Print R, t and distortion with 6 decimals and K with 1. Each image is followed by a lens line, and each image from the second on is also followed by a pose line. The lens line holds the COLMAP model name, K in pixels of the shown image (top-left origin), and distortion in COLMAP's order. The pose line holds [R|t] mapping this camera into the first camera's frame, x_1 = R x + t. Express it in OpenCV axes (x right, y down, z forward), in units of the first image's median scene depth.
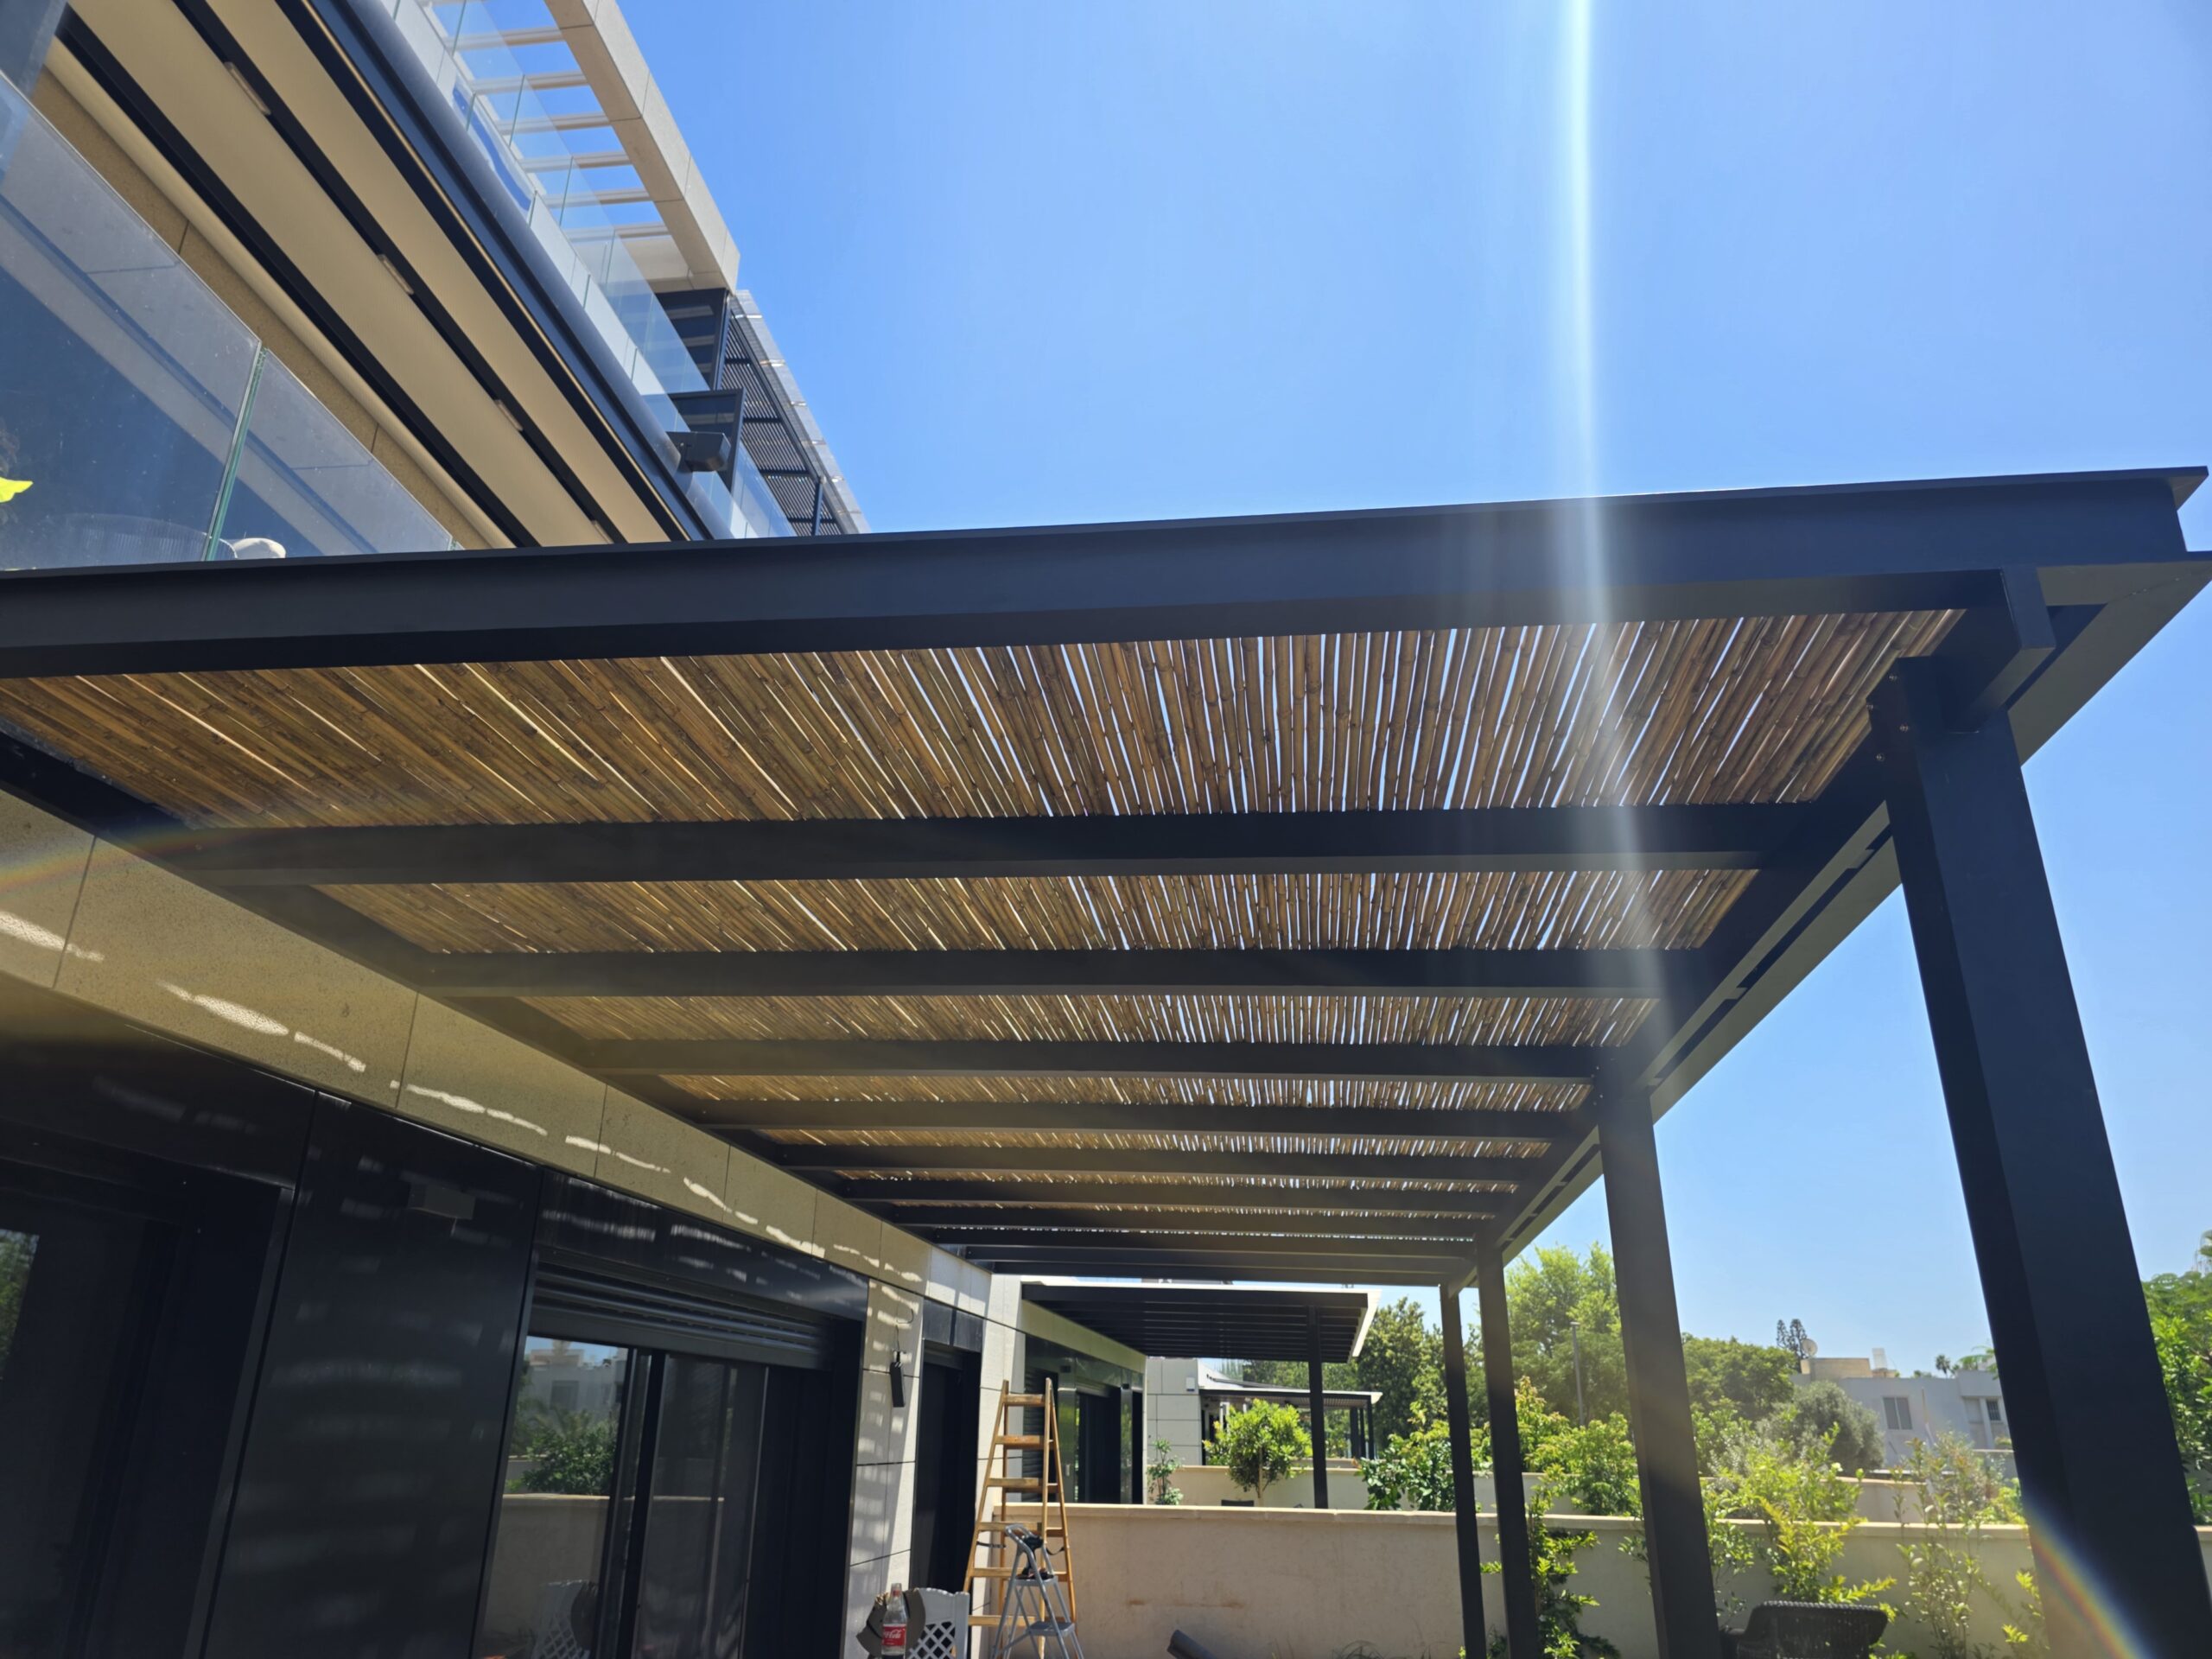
lens RADIAL K [[1495.5, 0, 1074.7], [0, 1495.5, 861.7], [0, 0, 1]] dist [0.067926, -0.002261]
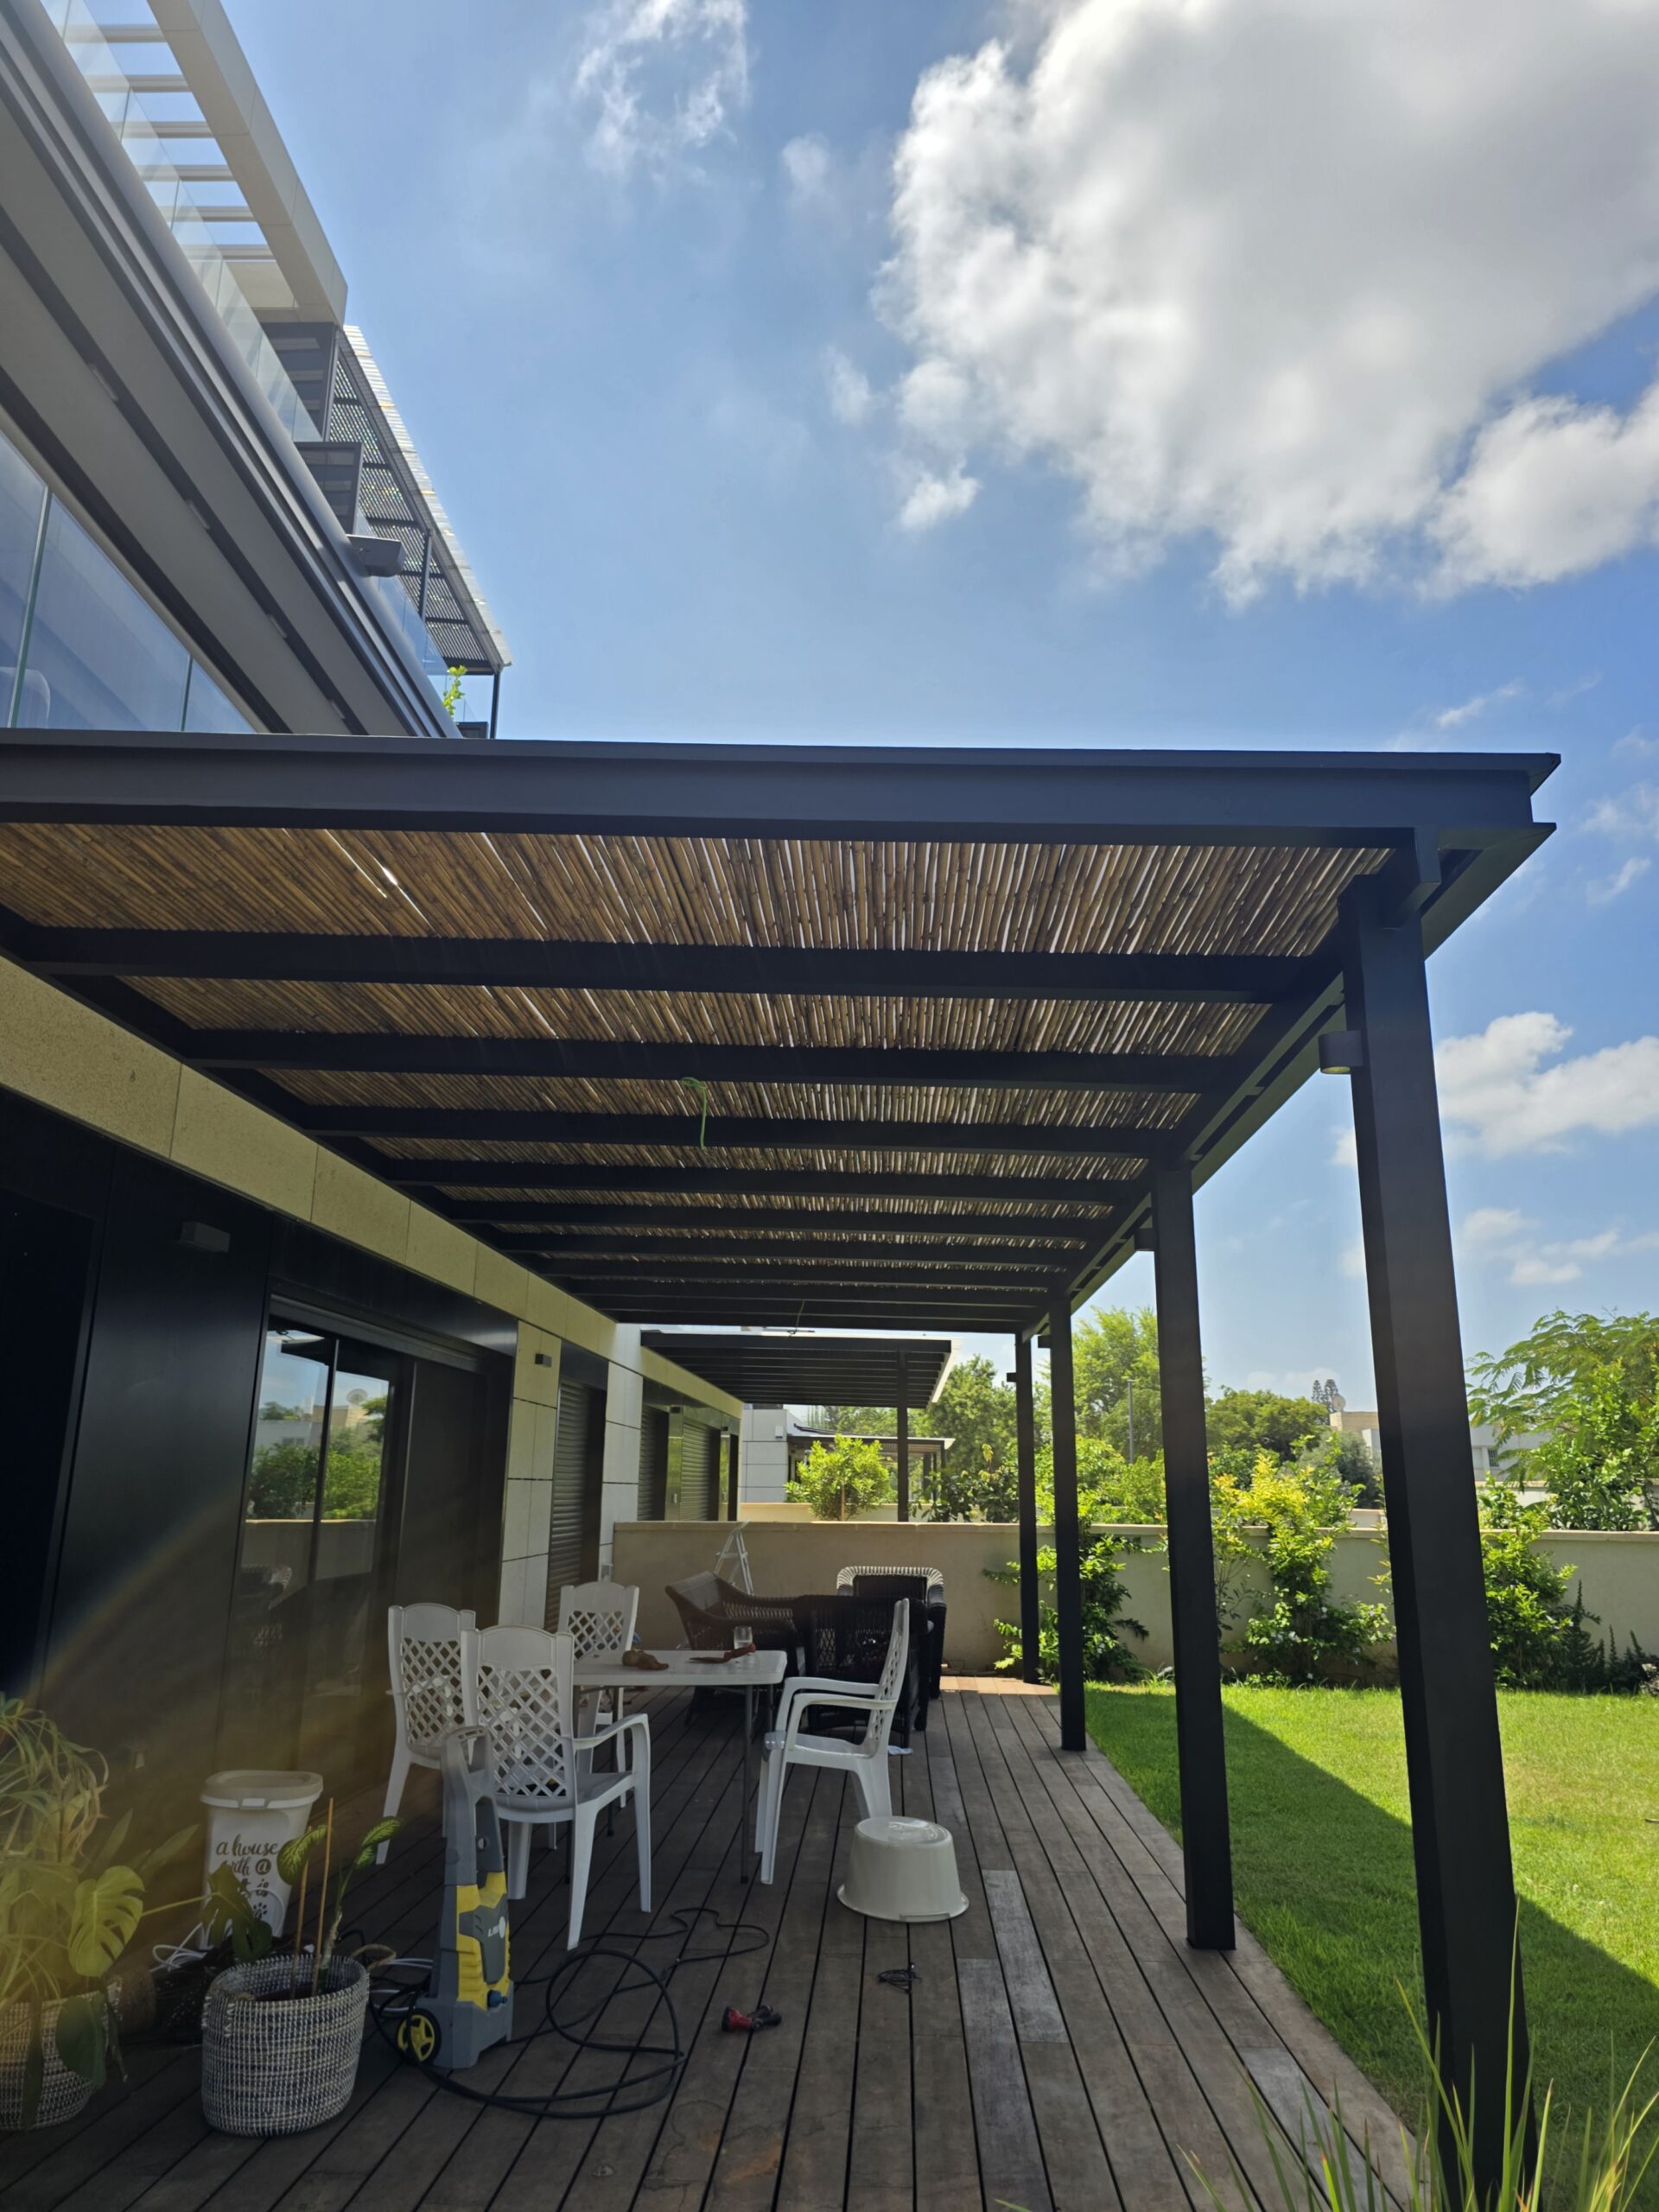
lens RADIAL K [[1495.5, 0, 829.5], [0, 1495.5, 1106.0], [0, 0, 1]] dist [0.067926, -0.002261]
pose [[0.993896, 0.022183, 0.108065, -0.056953], [-0.034410, 0.993042, 0.112623, -0.027843], [-0.104815, -0.115654, 0.987744, -0.198256]]
